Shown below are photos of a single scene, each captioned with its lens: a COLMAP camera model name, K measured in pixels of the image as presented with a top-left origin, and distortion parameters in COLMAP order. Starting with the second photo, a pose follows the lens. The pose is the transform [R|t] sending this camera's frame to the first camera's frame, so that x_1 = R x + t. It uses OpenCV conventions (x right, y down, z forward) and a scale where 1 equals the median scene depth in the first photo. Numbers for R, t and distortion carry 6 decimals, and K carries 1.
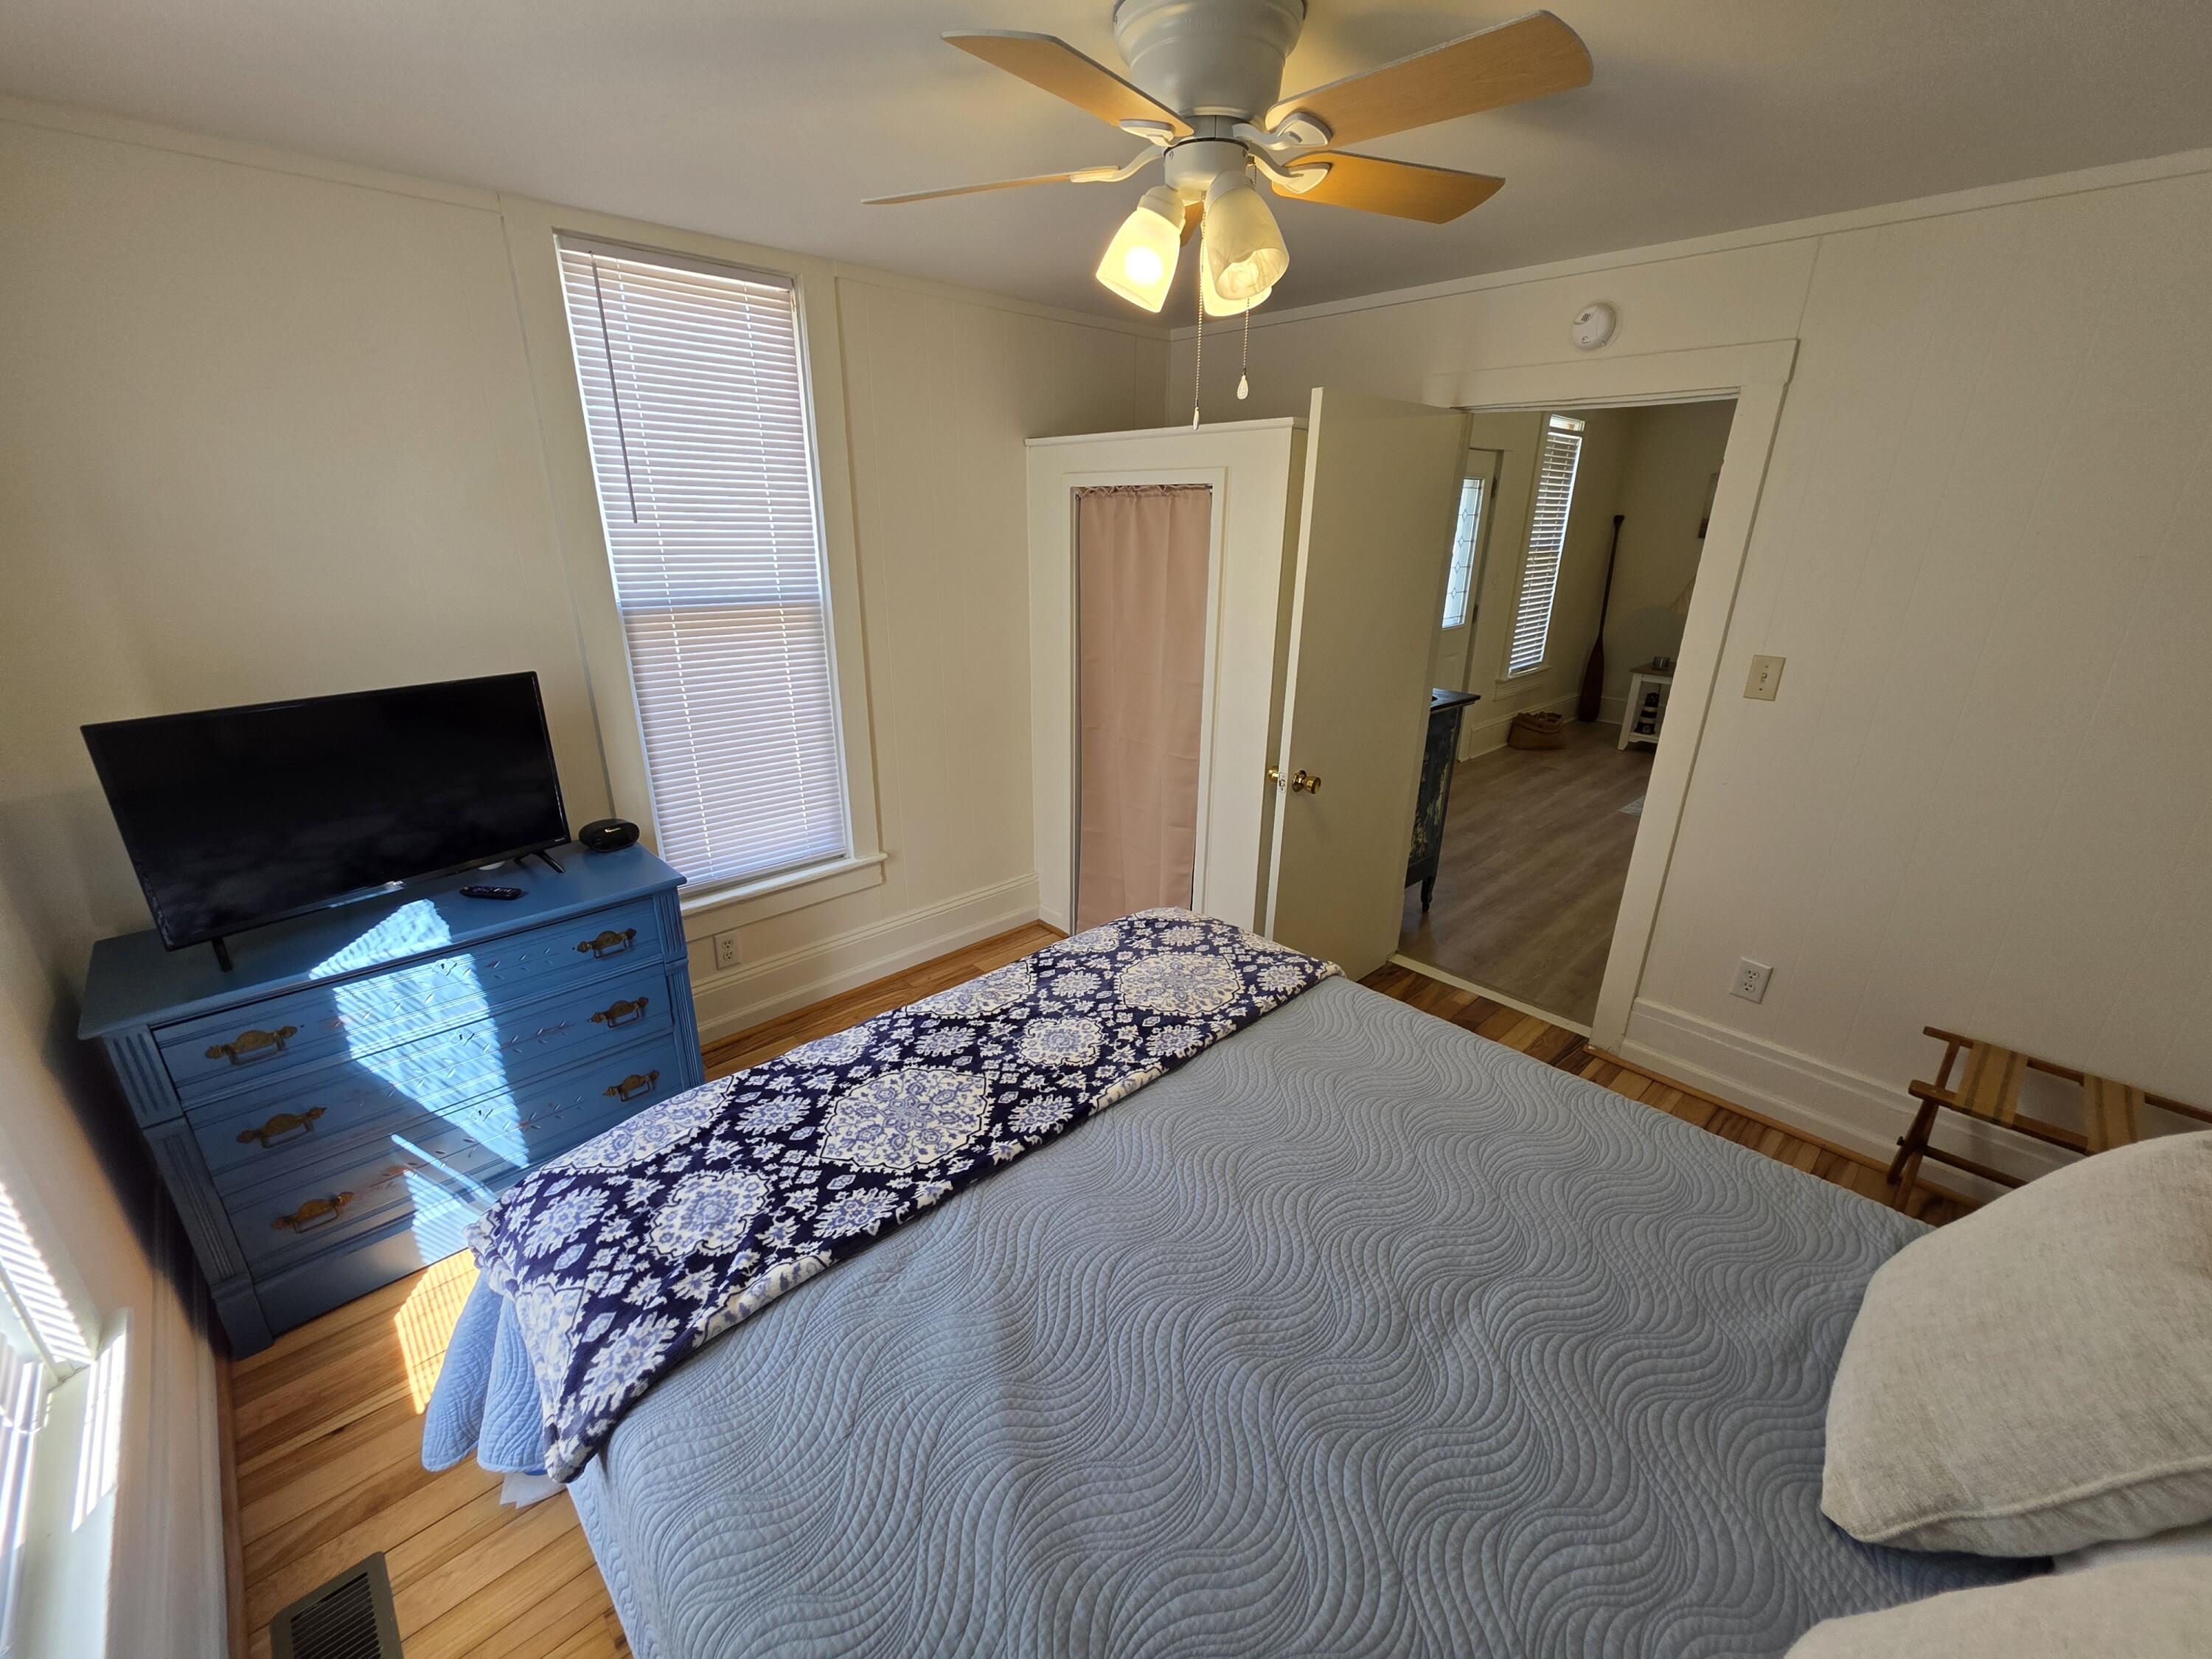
lens RADIAL K [[885.7, 0, 1105.2], [0, 885.7, 831.3], [0, 0, 1]] dist [0.002991, -0.000559]
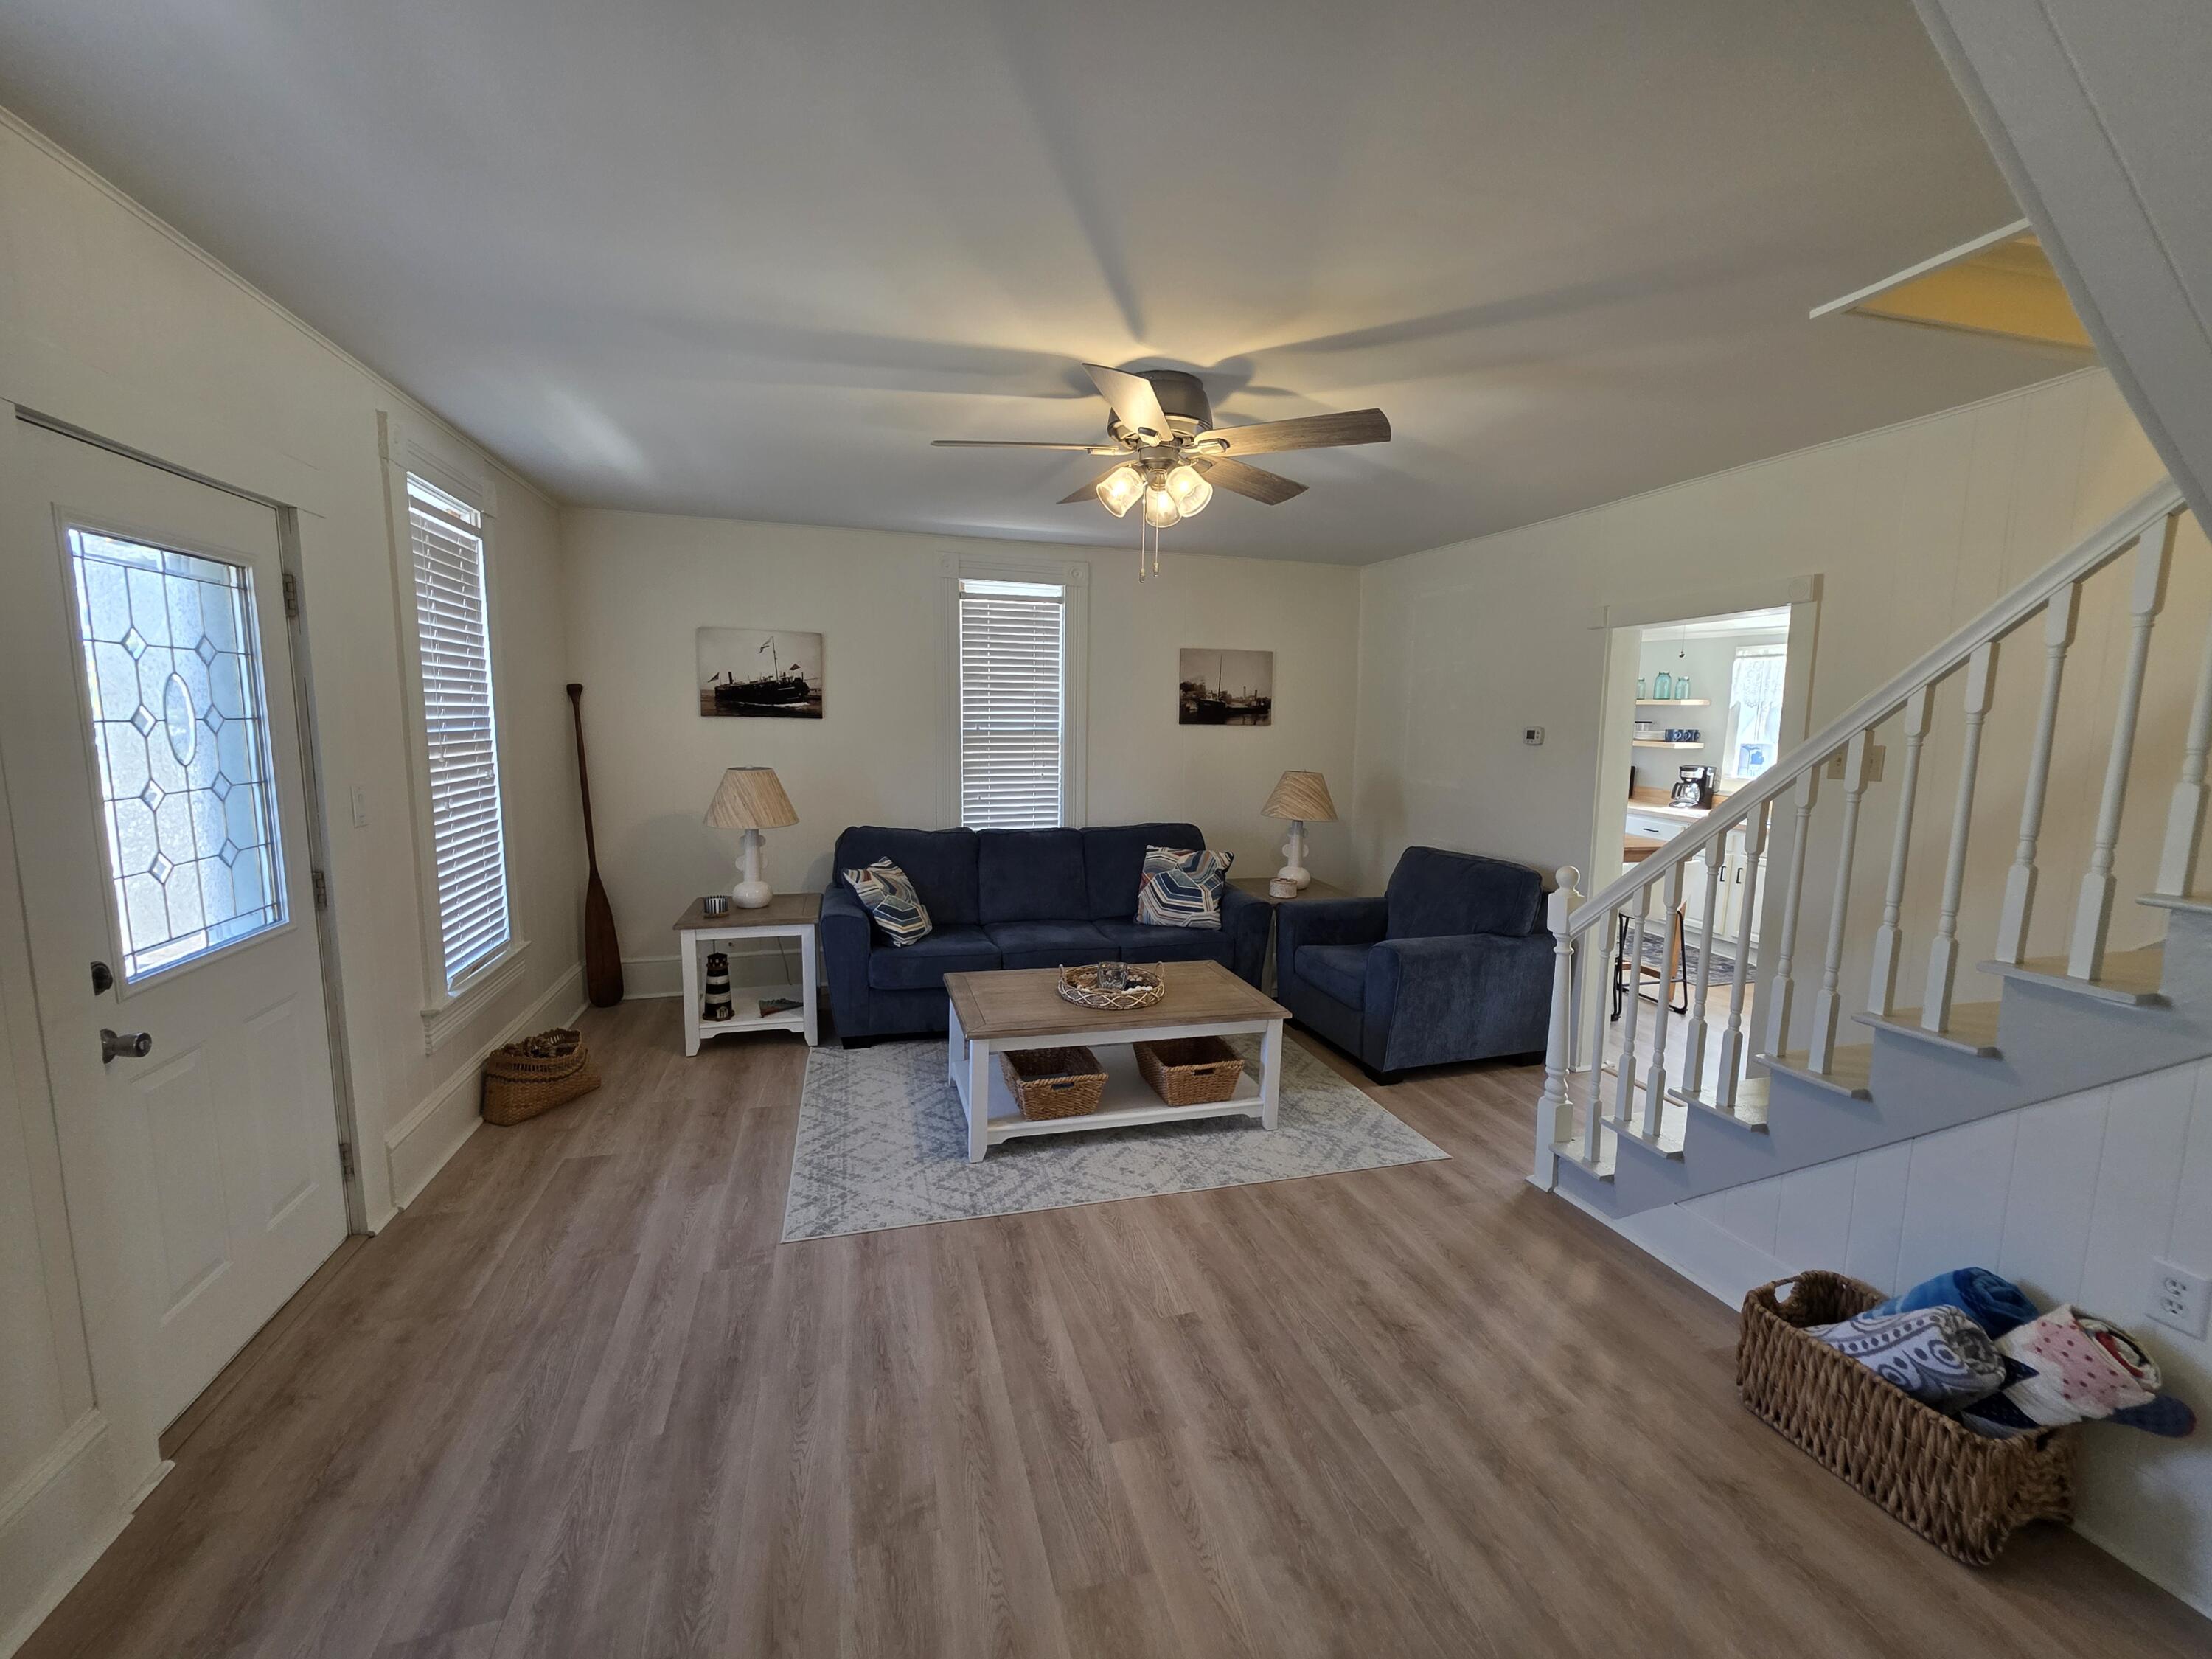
lens RADIAL K [[885.7, 0, 1103.9], [0, 885.7, 825.9], [0, 0, 1]] dist [0.002991, -0.000559]
pose [[0.466379, -0.111885, 0.877481, 0.221573], [0.292547, 0.955659, -0.033635, -0.148343], [-0.834809, 0.272391, 0.478431, 0.475983]]
